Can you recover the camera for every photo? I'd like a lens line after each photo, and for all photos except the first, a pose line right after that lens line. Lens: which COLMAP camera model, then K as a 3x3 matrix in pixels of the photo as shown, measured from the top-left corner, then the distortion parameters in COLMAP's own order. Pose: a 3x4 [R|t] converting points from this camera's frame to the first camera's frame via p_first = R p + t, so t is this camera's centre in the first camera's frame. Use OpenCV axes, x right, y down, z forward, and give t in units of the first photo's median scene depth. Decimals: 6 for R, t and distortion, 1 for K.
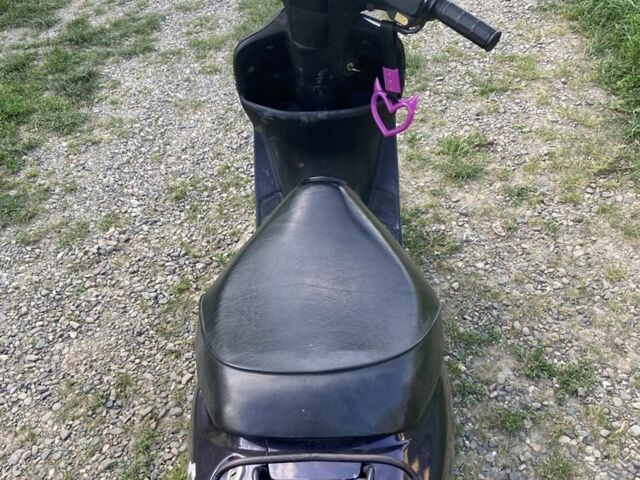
lens RADIAL K [[604.8, 0, 306.3], [0, 604.8, 241.4], [0, 0, 1]] dist [0.102985, -0.102079]
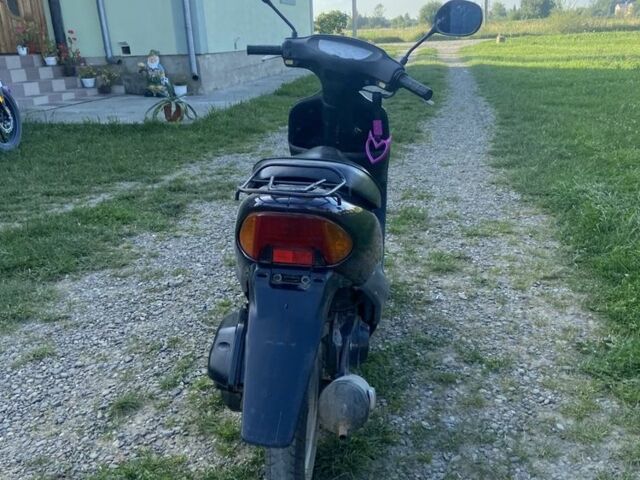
lens RADIAL K [[604.8, 0, 306.3], [0, 604.8, 241.4], [0, 0, 1]] dist [0.102985, -0.102079]
pose [[0.988251, 0.124747, -0.088311, 0.076056], [-0.149270, 0.911923, -0.382249, 0.427921], [0.032849, 0.390940, 0.919830, -0.290210]]
